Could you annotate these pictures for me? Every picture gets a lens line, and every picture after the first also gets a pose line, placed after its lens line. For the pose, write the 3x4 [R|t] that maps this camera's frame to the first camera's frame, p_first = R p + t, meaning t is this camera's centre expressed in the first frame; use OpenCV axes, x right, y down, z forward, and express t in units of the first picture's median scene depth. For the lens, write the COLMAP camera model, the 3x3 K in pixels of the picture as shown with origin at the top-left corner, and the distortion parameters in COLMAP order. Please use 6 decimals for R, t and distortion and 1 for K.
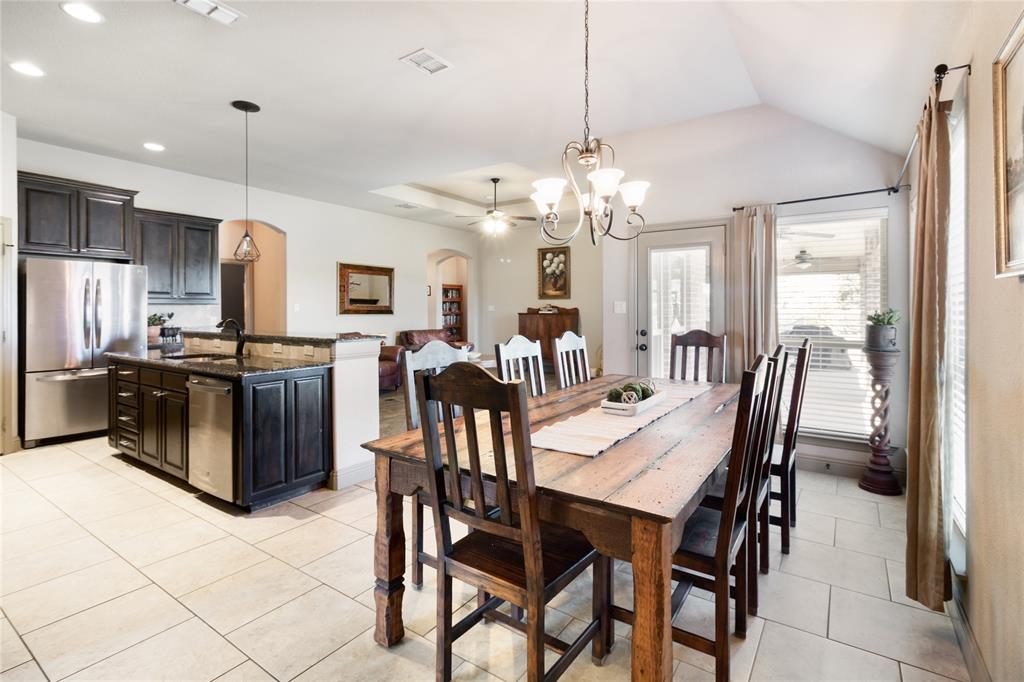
lens RADIAL K [[486.3, 0, 530.4], [0, 486.3, 309.2], [0, 0, 1]] dist [0.010615, -0.002402]
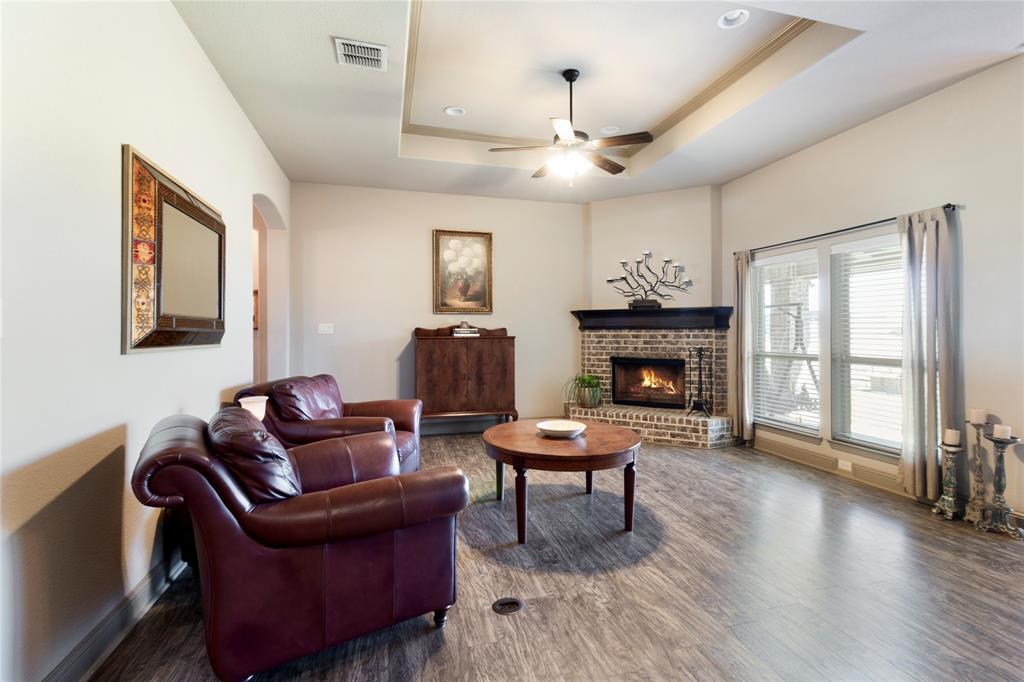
lens RADIAL K [[486.3, 0, 533.4], [0, 486.3, 326.6], [0, 0, 1]] dist [0.010615, -0.002402]
pose [[0.650981, 0.007102, 0.759061, -0.633246], [0.000907, 0.999948, -0.010134, 0.003608], [-0.759094, 0.007285, 0.650940, 0.912686]]
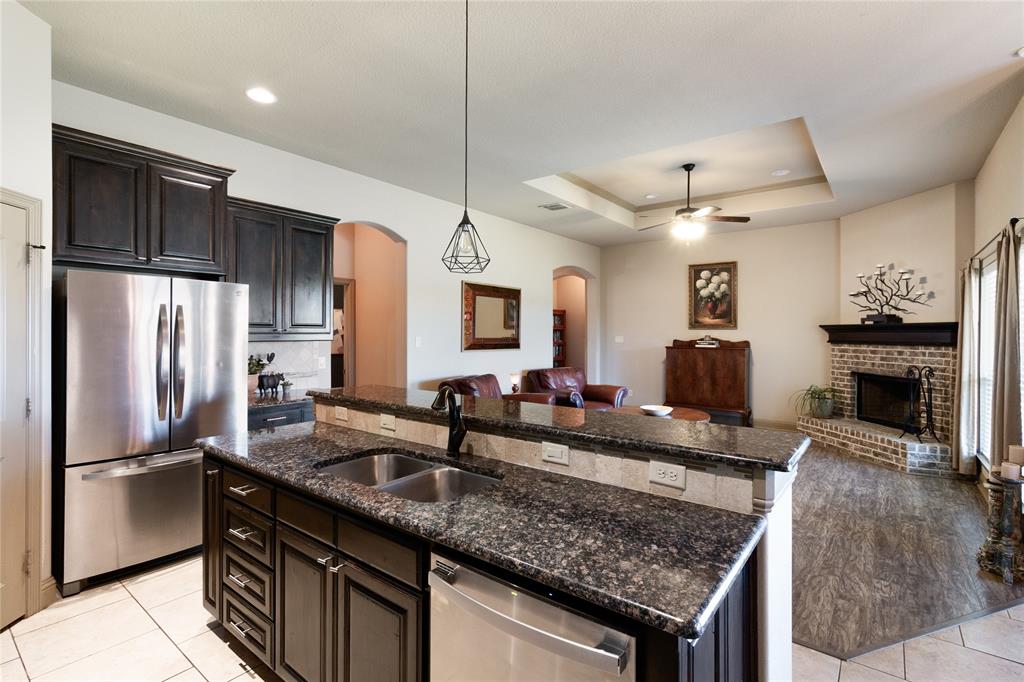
lens RADIAL K [[486.3, 0, 533.7], [0, 486.3, 333.4], [0, 0, 1]] dist [0.010615, -0.002402]
pose [[0.998362, 0.005115, -0.056977, -0.336088], [-0.004950, 0.999983, 0.003039, -0.025422], [0.056991, -0.002752, 0.998371, 0.344042]]
